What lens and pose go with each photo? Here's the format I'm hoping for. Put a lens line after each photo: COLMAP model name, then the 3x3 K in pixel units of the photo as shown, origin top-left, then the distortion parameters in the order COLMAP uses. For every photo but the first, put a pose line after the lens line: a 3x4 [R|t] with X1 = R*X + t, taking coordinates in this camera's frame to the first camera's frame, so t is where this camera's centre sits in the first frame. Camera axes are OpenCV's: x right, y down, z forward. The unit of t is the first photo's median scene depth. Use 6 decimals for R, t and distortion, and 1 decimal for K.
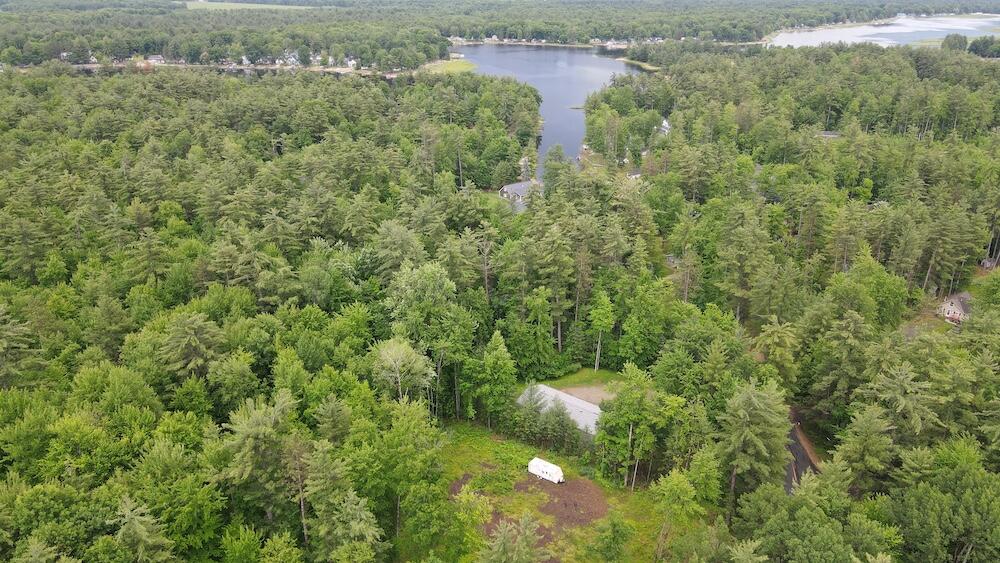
lens RADIAL K [[735.5, 0, 502.8], [0, 735.5, 297.1], [0, 0, 1]] dist [0.004112, 0.008134]
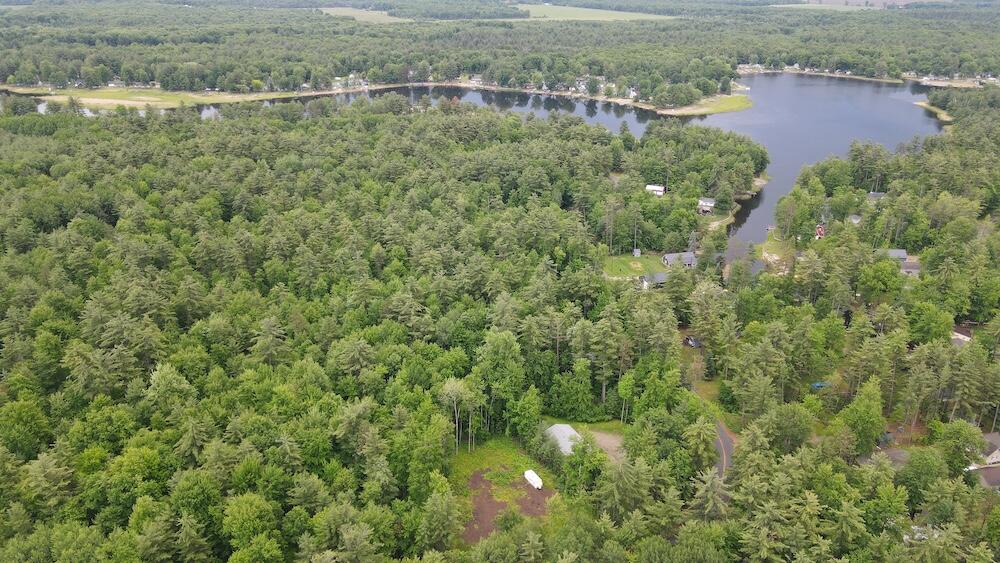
lens RADIAL K [[735.5, 0, 502.8], [0, 735.5, 297.1], [0, 0, 1]] dist [0.004112, 0.008134]
pose [[0.906683, 0.172267, -0.385033, 0.096402], [-0.167564, 0.984787, 0.046020, -0.037606], [0.387103, 0.022792, 0.921755, -0.087256]]
